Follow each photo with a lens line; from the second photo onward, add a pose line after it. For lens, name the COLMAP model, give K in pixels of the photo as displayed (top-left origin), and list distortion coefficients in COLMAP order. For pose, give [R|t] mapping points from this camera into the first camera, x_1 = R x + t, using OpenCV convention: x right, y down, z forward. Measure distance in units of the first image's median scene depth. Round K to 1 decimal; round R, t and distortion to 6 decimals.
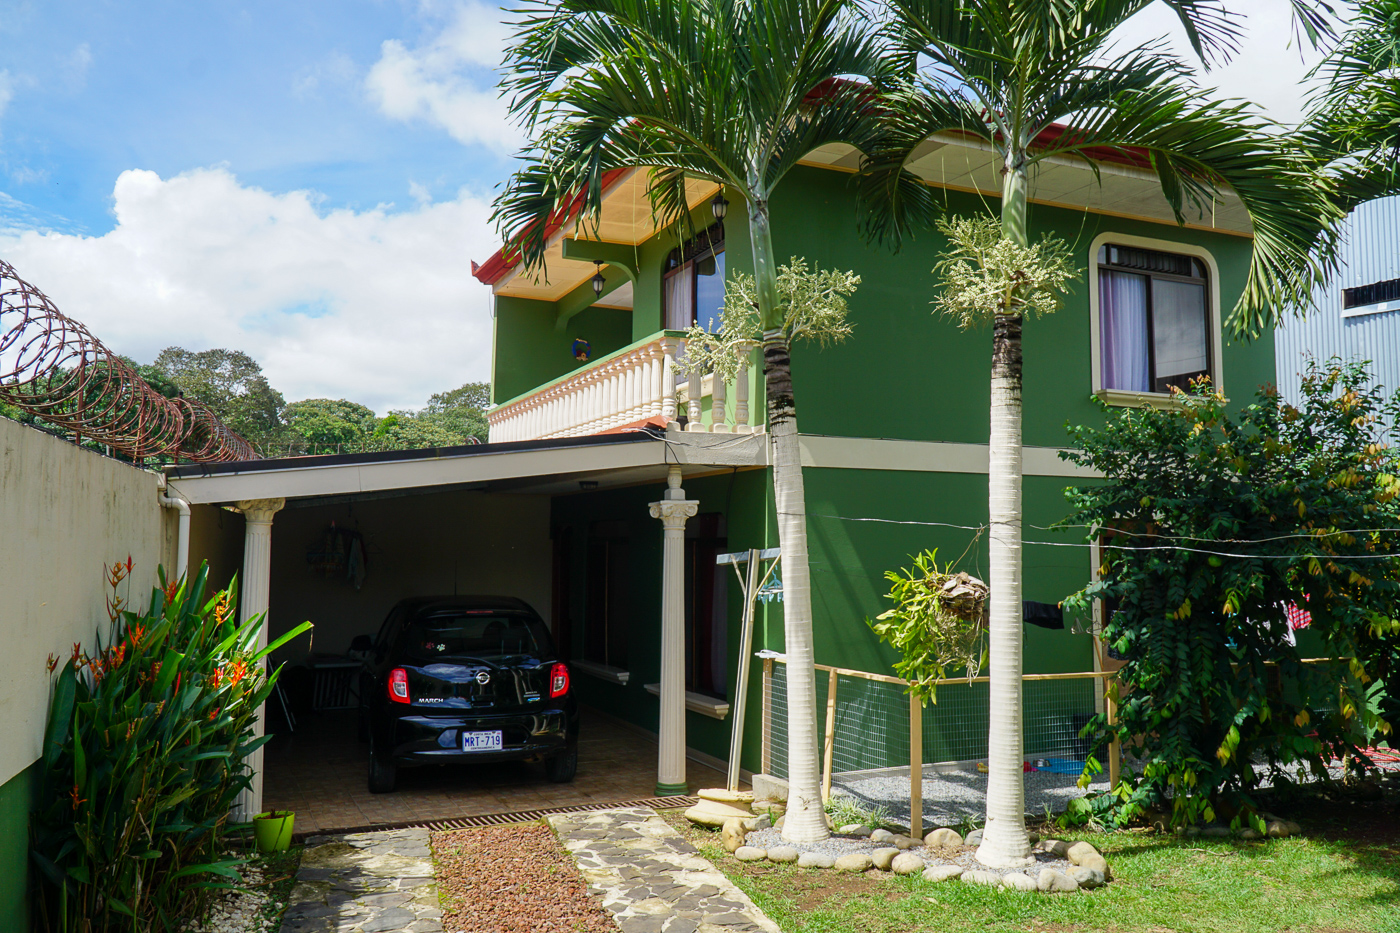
lens RADIAL K [[1116.1, 0, 694.2], [0, 1116.1, 452.1], [0, 0, 1]] dist [0.006729, -0.025424]
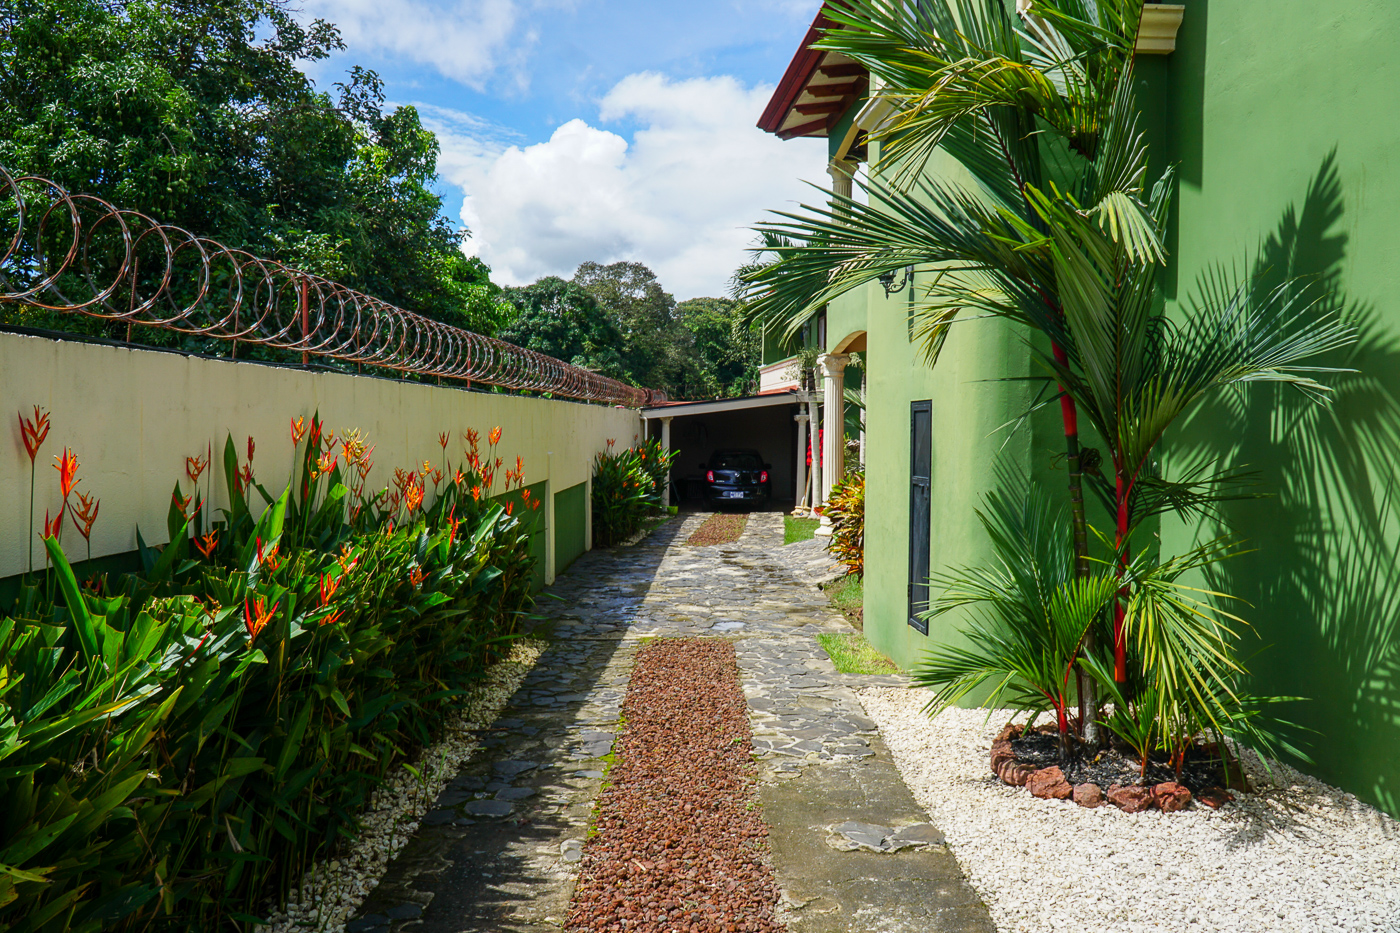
lens RADIAL K [[1116.1, 0, 694.2], [0, 1116.1, 452.1], [0, 0, 1]] dist [0.006729, -0.025424]
pose [[0.943690, 0.011550, -0.330628, 0.049949], [0.024455, 0.994221, 0.104533, -0.012445], [0.329925, -0.106732, 0.937954, -0.132708]]
